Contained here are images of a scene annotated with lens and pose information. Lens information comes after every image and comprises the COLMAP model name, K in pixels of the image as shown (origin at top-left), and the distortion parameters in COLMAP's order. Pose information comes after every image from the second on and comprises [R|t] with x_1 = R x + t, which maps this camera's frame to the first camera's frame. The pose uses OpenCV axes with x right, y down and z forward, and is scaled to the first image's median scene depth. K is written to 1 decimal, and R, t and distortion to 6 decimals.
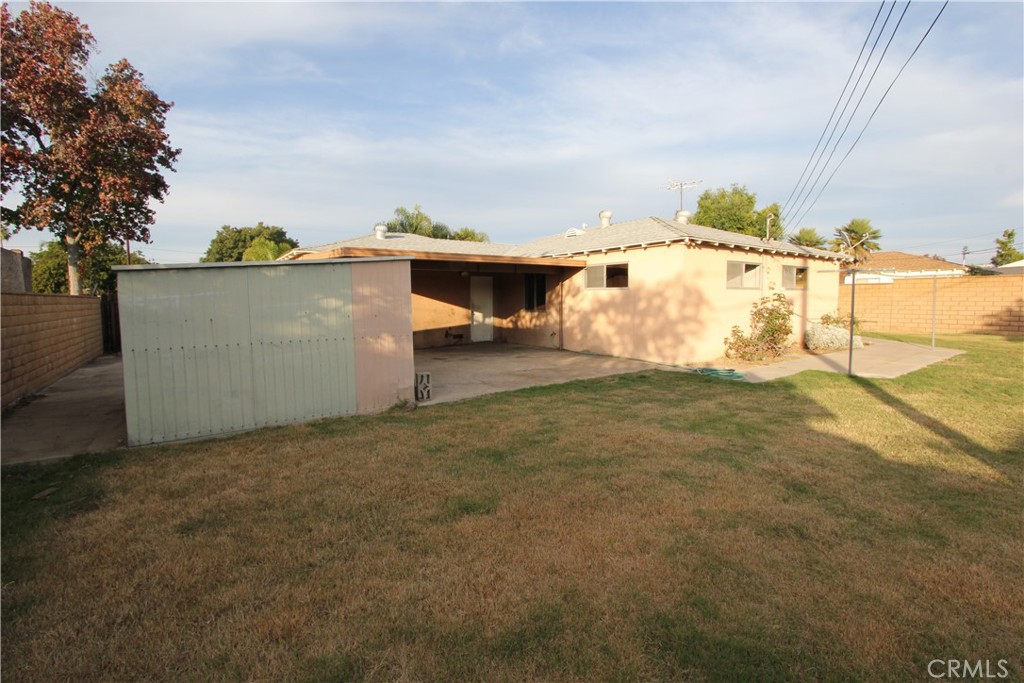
lens RADIAL K [[467.6, 0, 513.0], [0, 467.6, 329.5], [0, 0, 1]] dist [-0.013846, -0.000093]
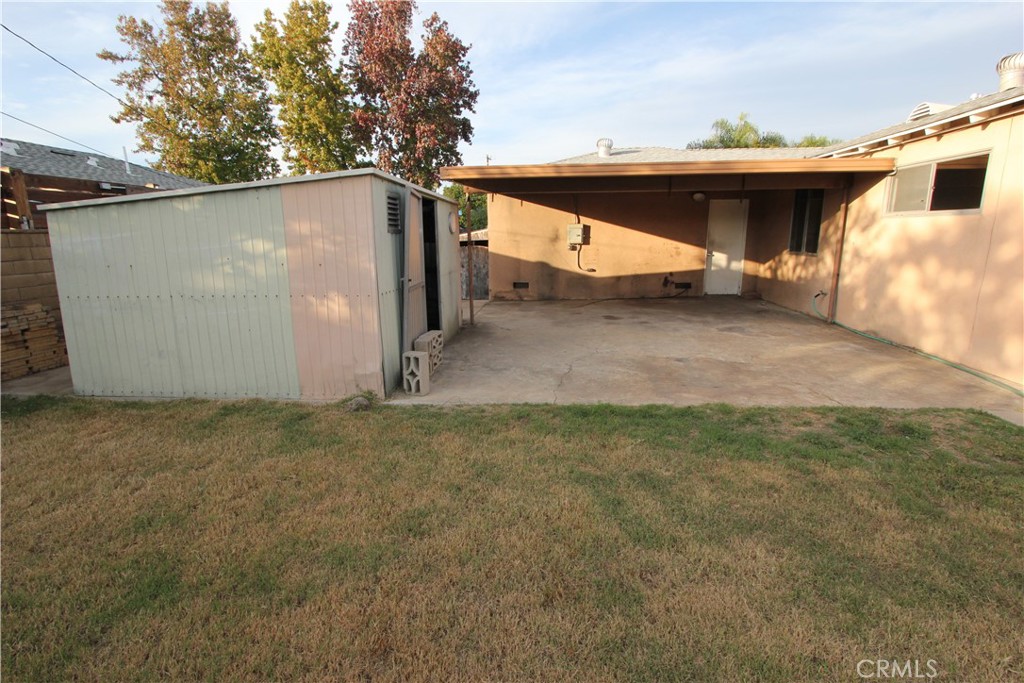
lens RADIAL K [[467.6, 0, 513.0], [0, 467.6, 329.5], [0, 0, 1]] dist [-0.013846, -0.000093]
pose [[0.763924, 0.129328, -0.632214, 0.173800], [-0.037135, 0.986898, 0.157012, -0.026006], [0.644237, -0.096468, 0.758718, 0.319725]]
